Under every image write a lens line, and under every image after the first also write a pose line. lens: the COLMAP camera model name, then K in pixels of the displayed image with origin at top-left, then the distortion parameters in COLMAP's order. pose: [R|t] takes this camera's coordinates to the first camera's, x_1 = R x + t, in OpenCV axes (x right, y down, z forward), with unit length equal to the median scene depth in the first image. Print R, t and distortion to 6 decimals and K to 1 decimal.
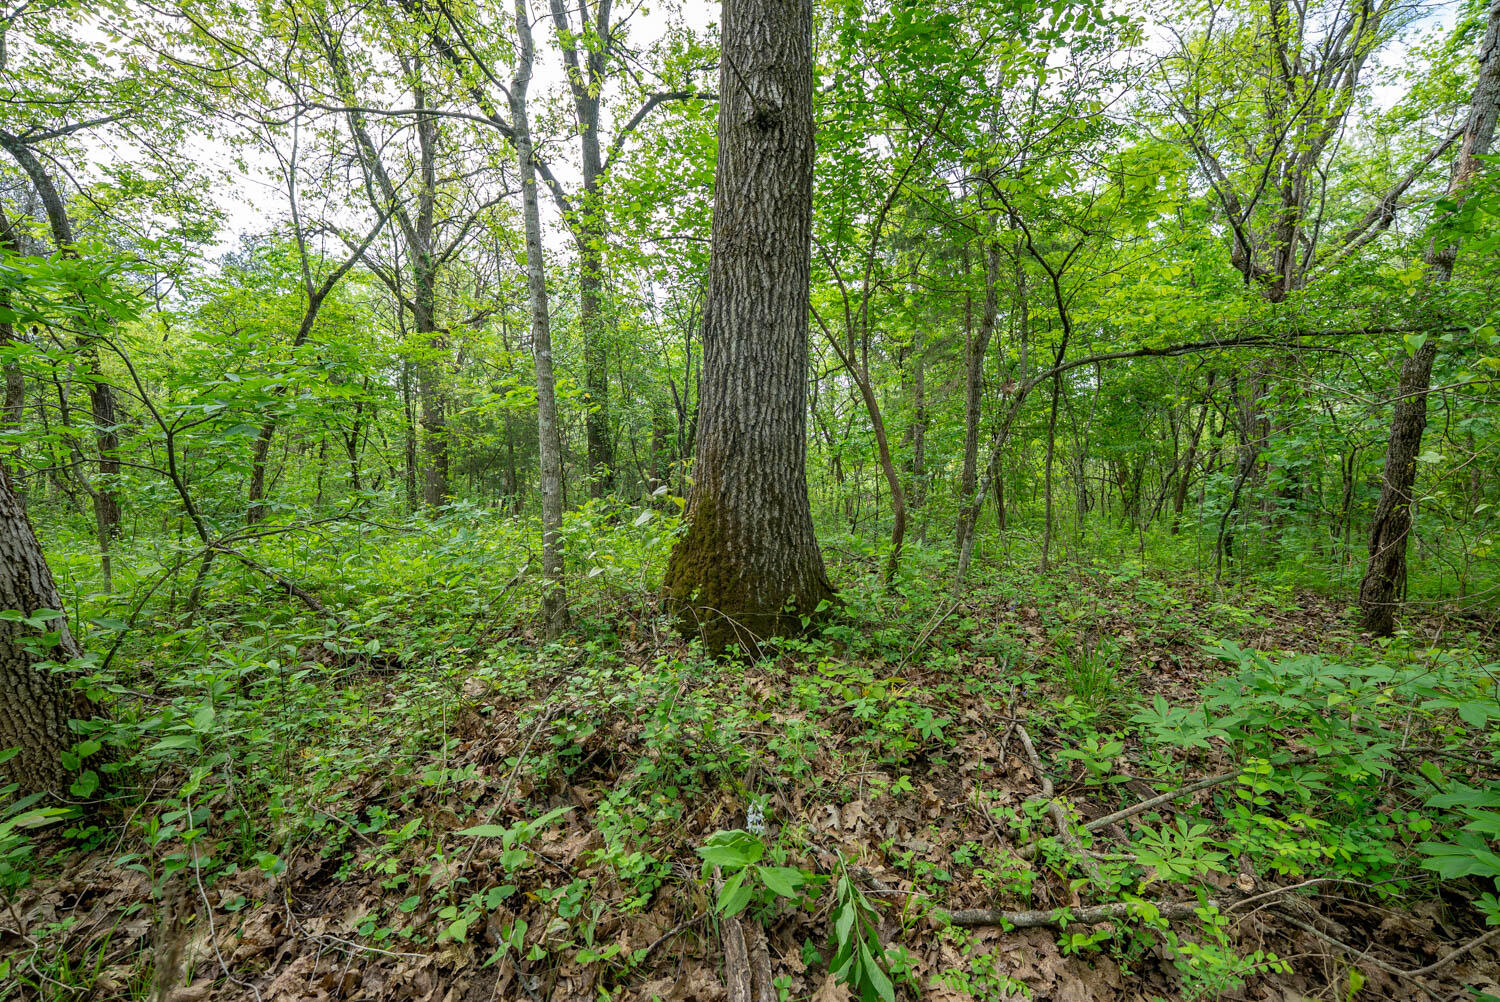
lens RADIAL K [[545.1, 0, 700.4], [0, 545.1, 501.0], [0, 0, 1]] dist [-0.047083, 0.006494]
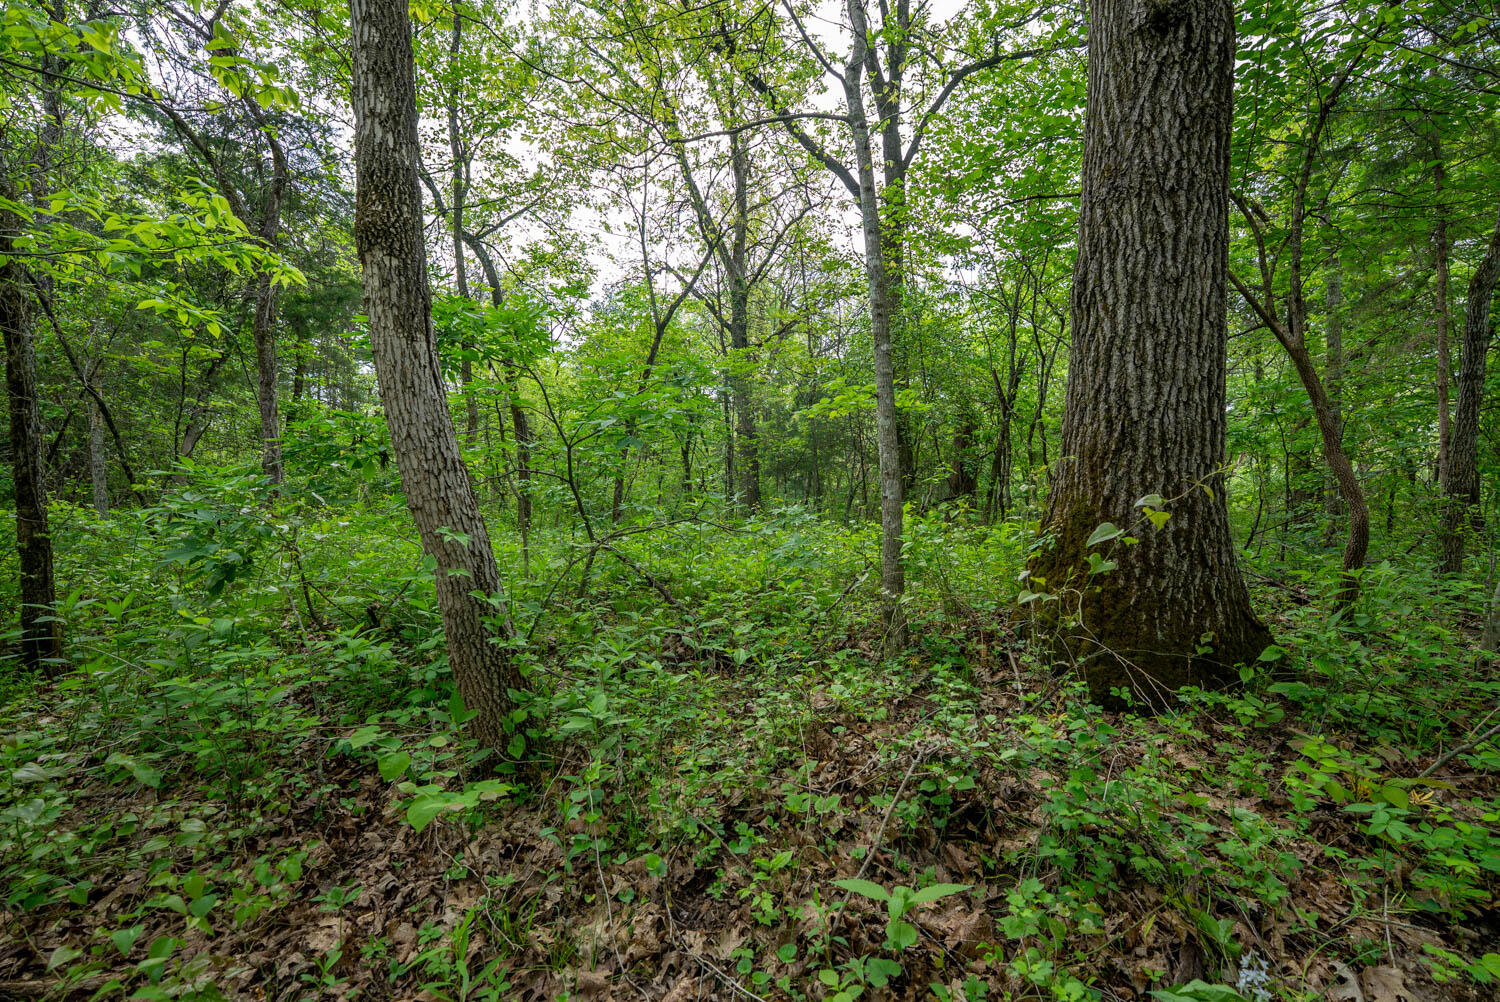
lens RADIAL K [[553.5, 0, 750.0], [0, 553.5, 501.0], [0, 0, 1]] dist [-0.055449, 0.006098]
pose [[0.895888, 0.003974, -0.444263, -0.082941], [-0.005197, 0.999985, -0.001535, -0.005412], [0.444250, 0.003684, 0.895895, 0.057310]]
